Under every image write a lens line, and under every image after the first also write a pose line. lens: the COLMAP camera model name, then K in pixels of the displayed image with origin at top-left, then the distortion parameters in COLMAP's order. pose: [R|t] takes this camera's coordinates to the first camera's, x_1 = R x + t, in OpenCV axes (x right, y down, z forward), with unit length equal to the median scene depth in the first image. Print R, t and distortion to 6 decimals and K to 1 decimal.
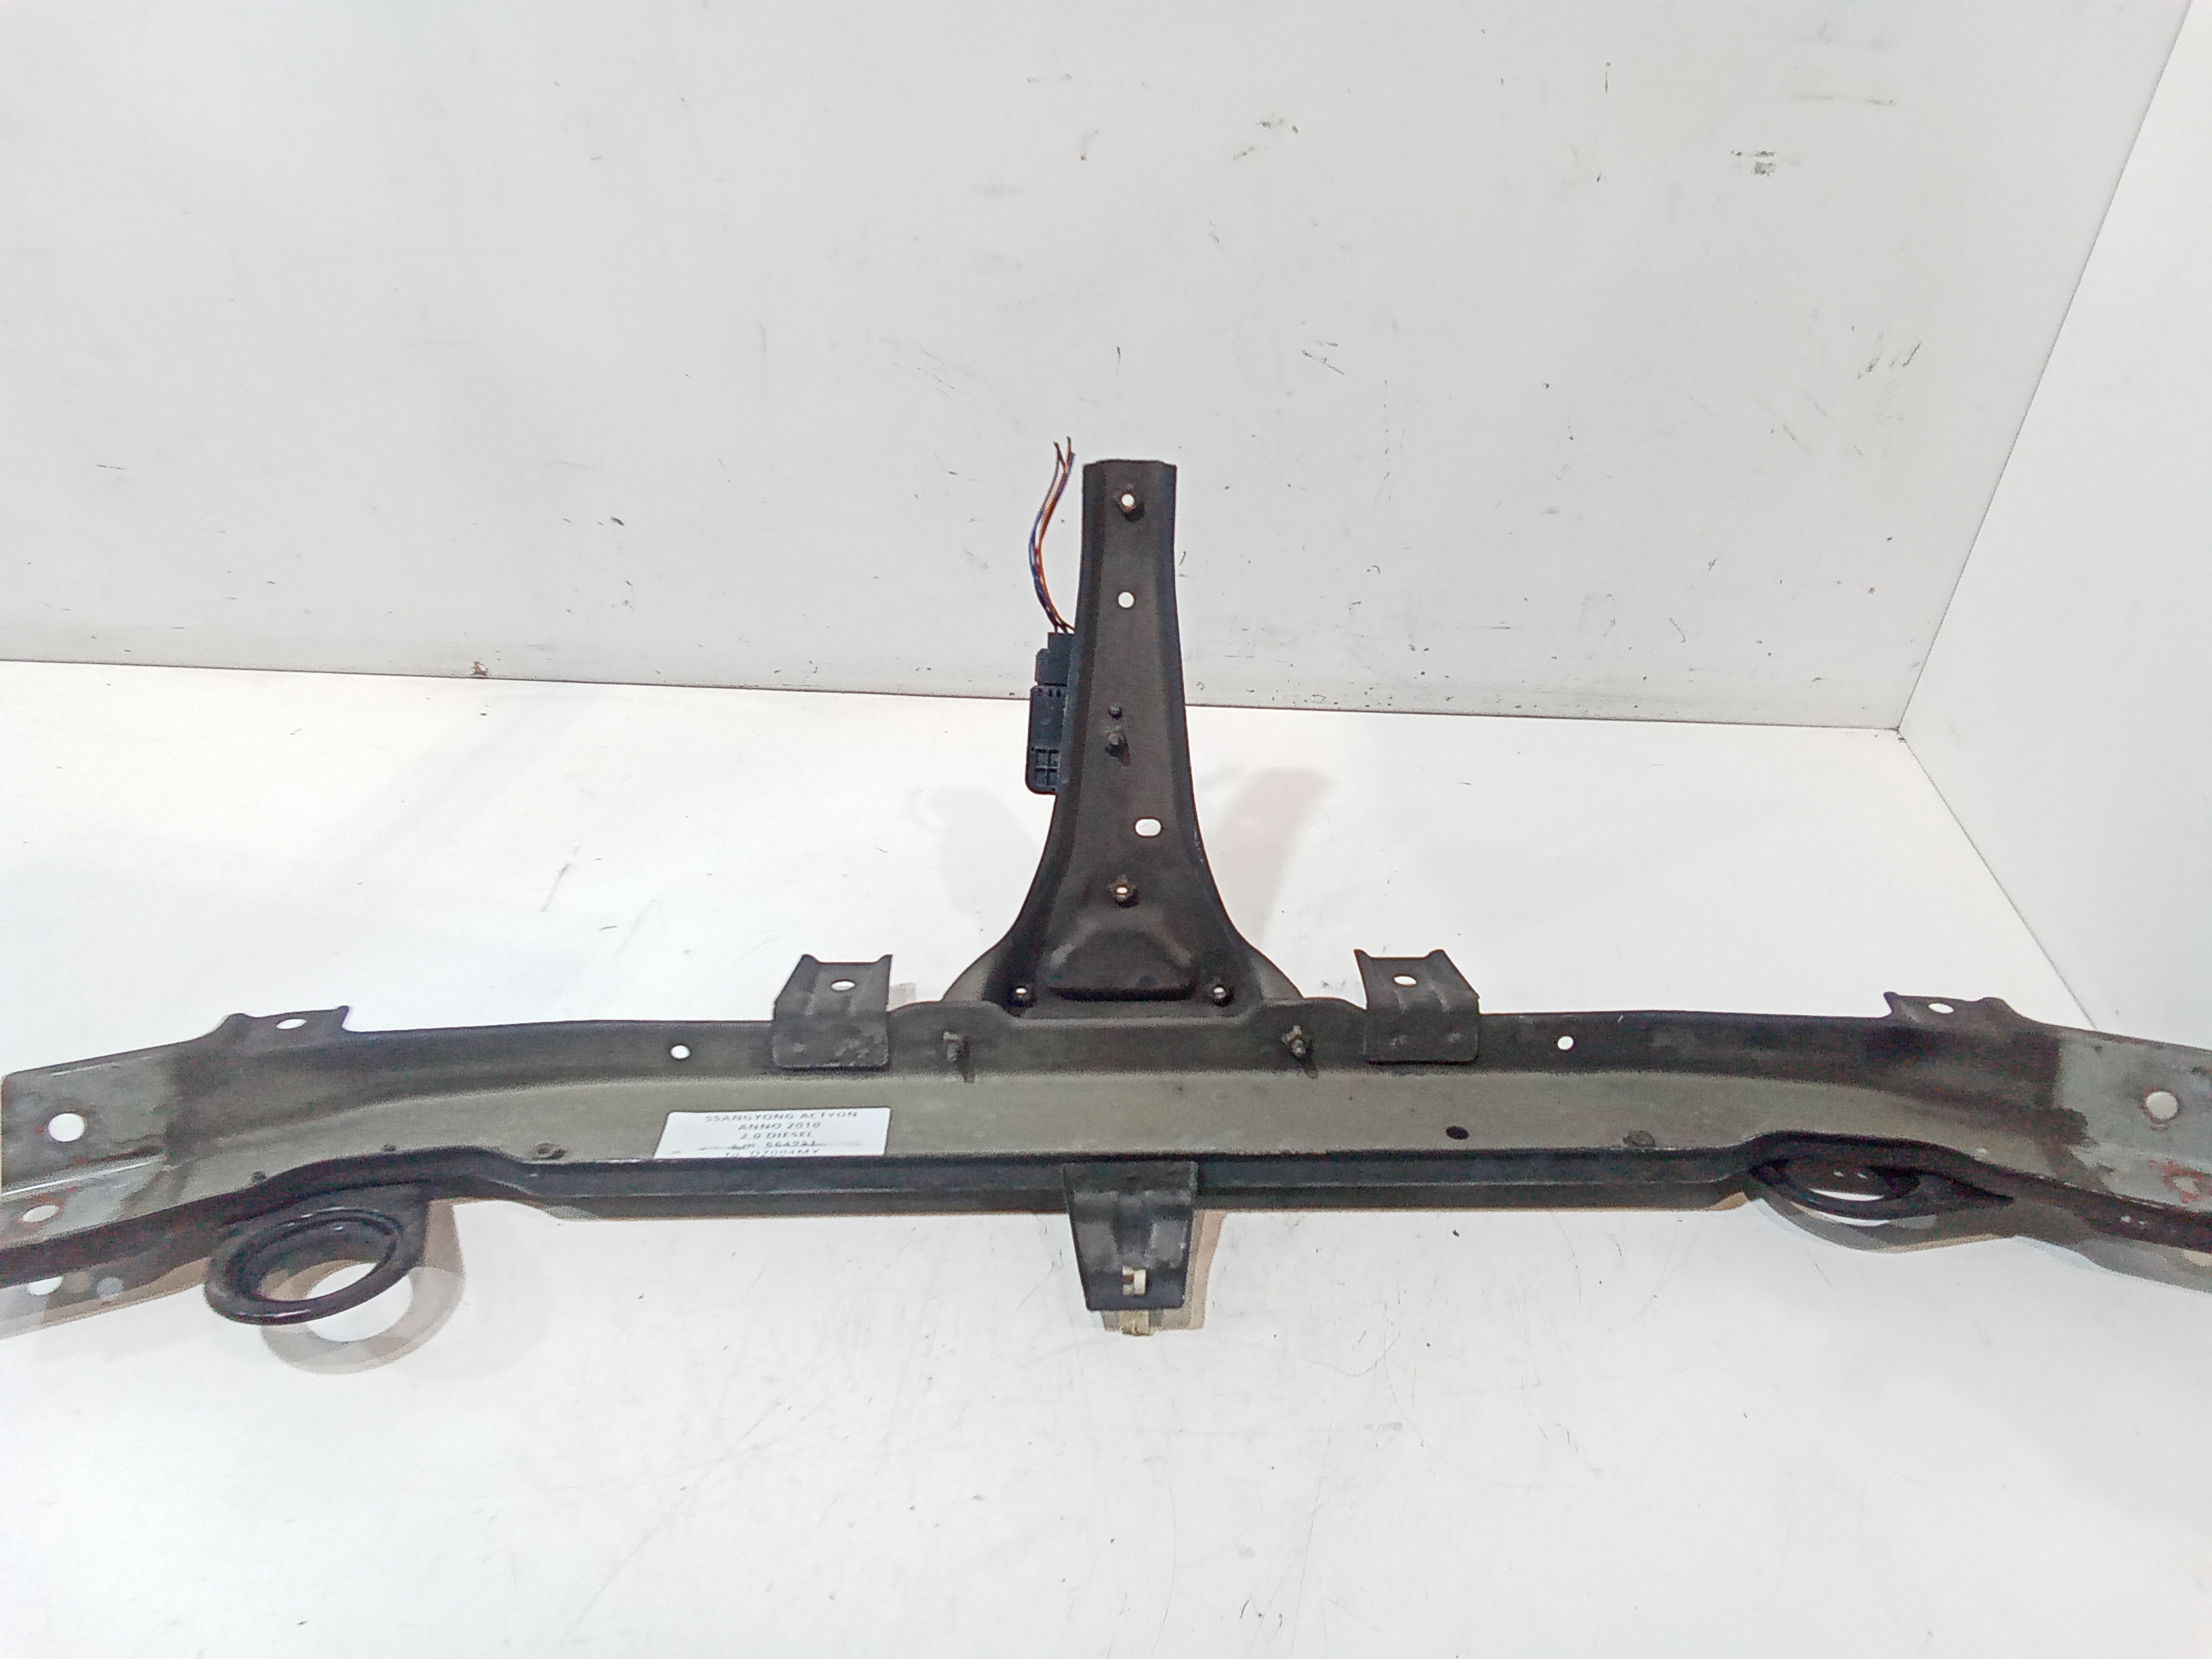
lens RADIAL K [[1470.3, 0, 1125.4], [0, 1470.3, 823.2], [0, 0, 1]] dist [0.064875, -0.077743]
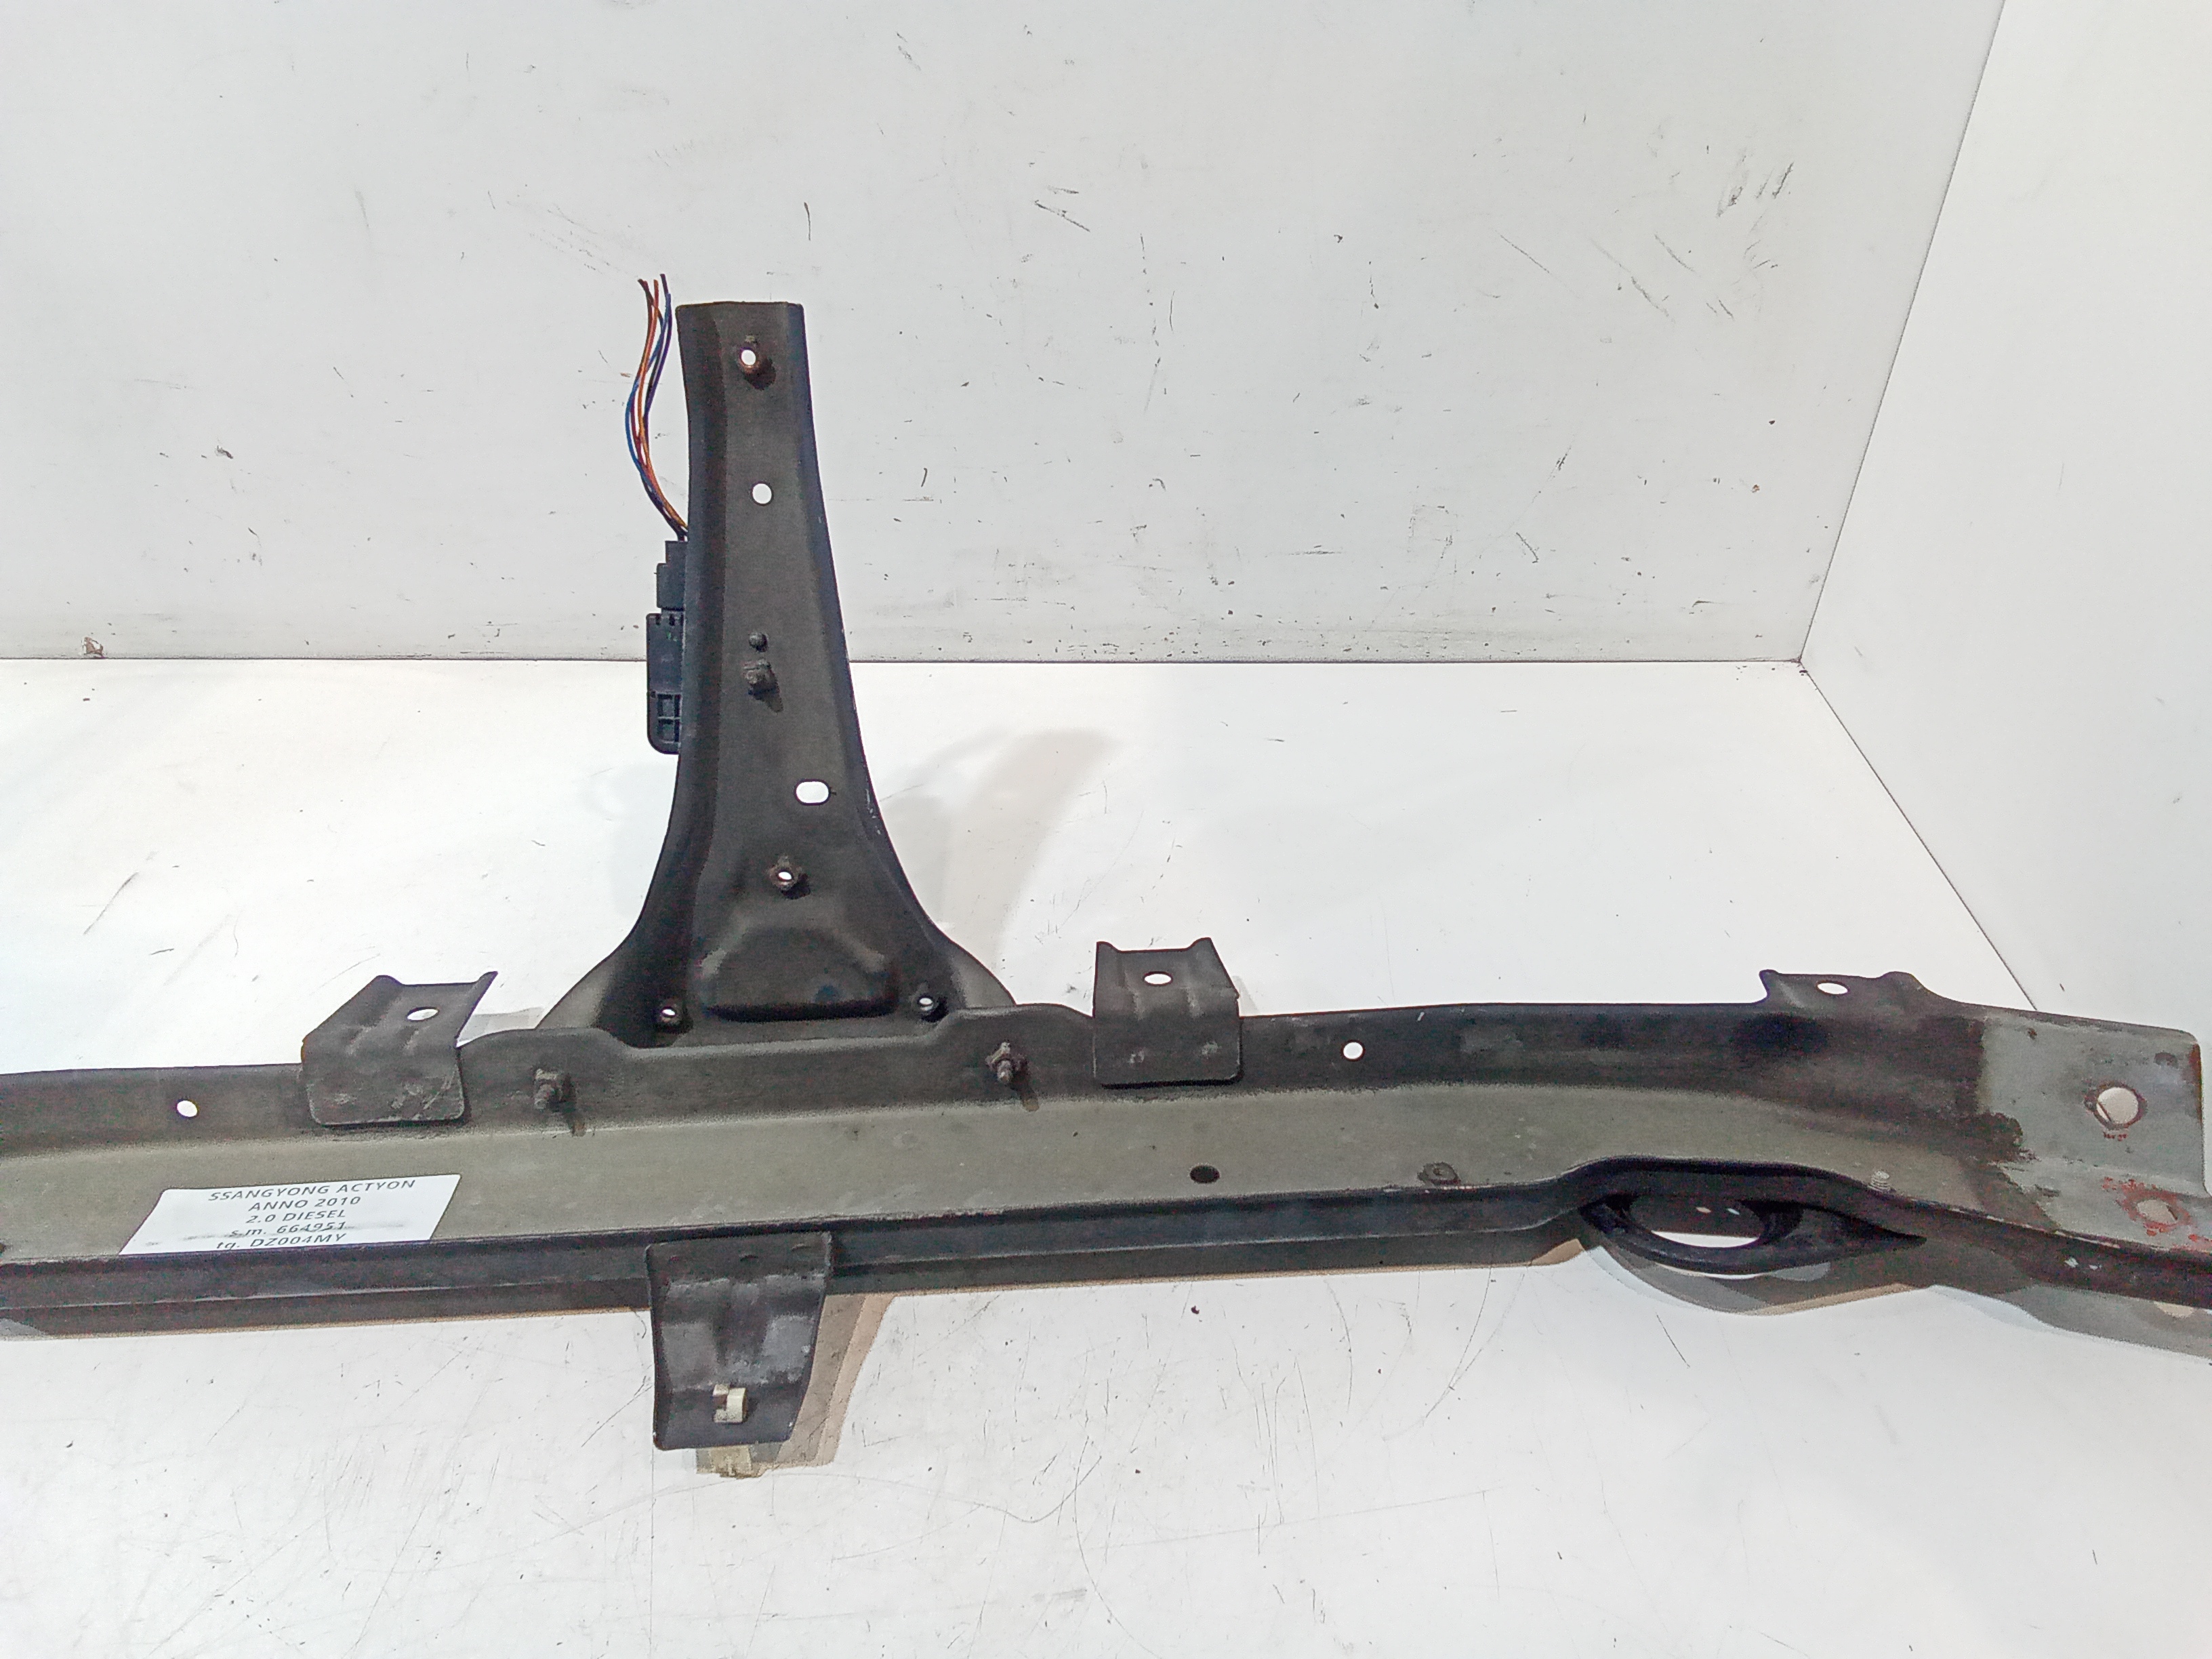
lens RADIAL K [[1470.3, 0, 1124.2], [0, 1470.3, 839.2], [0, 0, 1]] dist [0.064875, -0.077743]
pose [[0.999307, -0.035652, 0.010675, 0.174258], [0.035679, 0.999361, -0.002299, 0.035448], [-0.010587, 0.002678, 0.999940, 0.230328]]
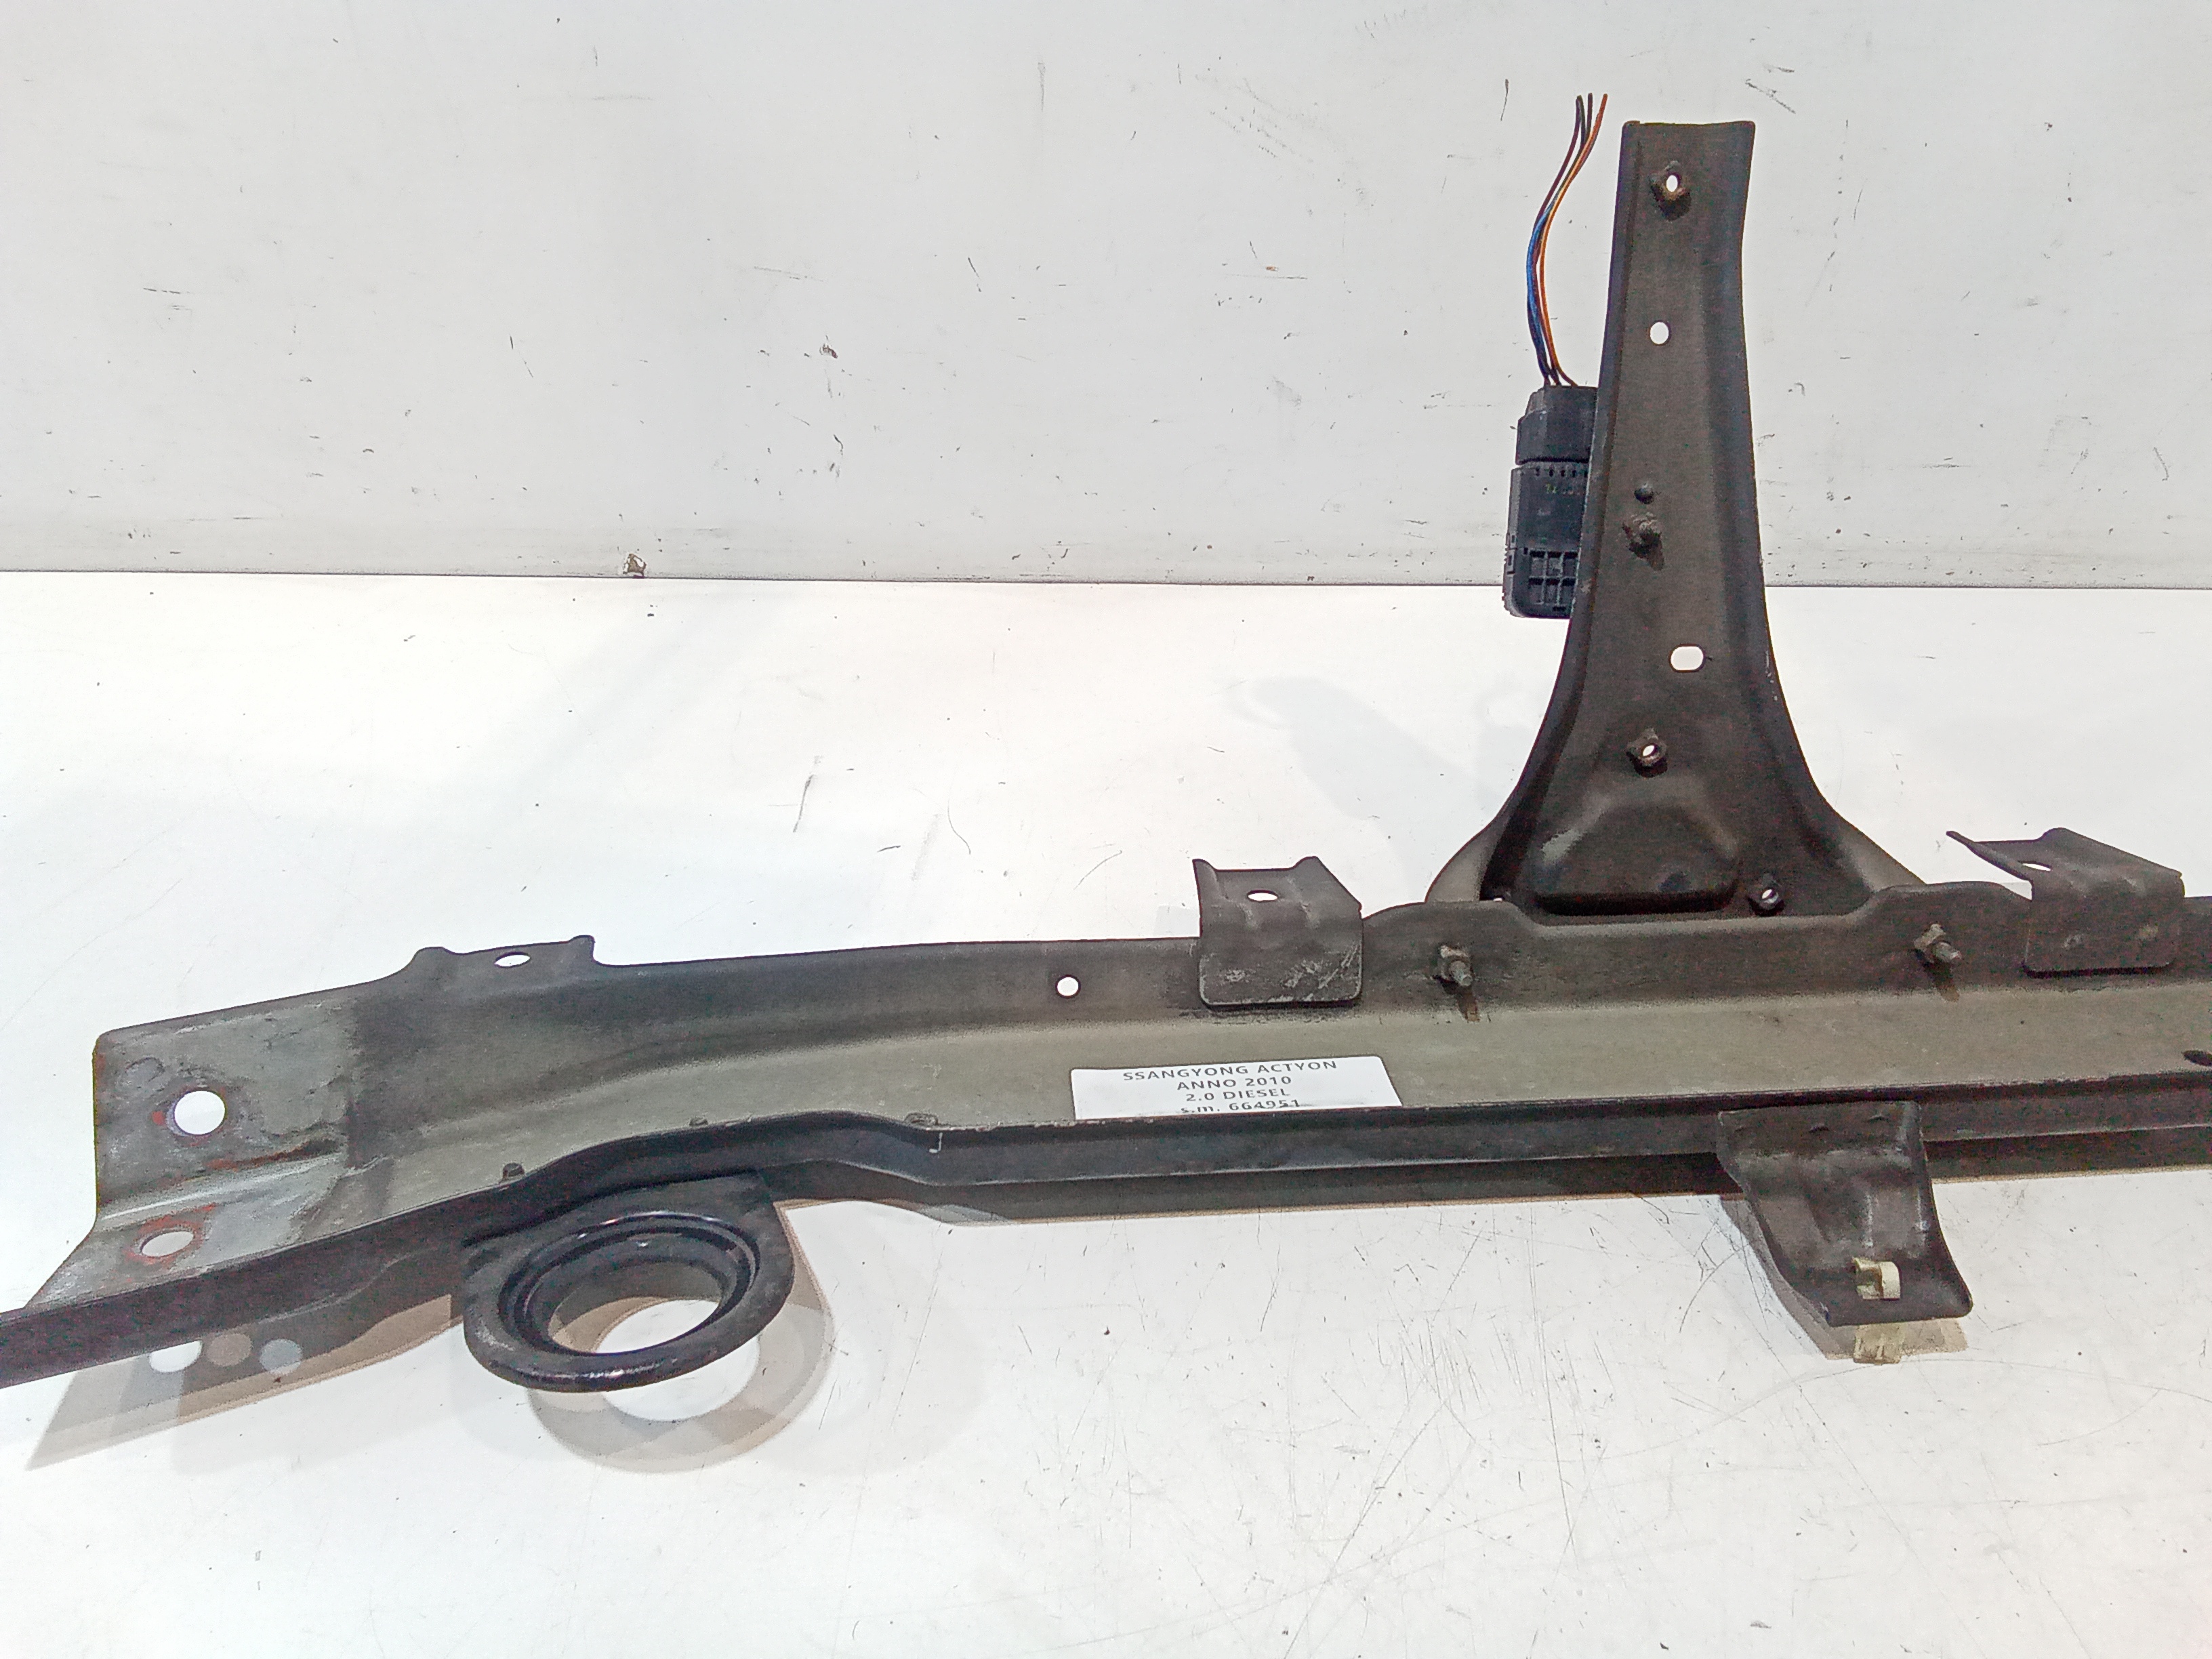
lens RADIAL K [[1470.3, 0, 1107.8], [0, 1470.3, 846.8], [0, 0, 1]] dist [0.064875, -0.077743]
pose [[0.998868, -0.032110, 0.035087, -0.302024], [0.033416, 0.998746, -0.037280, 0.114253], [-0.033846, 0.038411, 0.998689, 0.300575]]
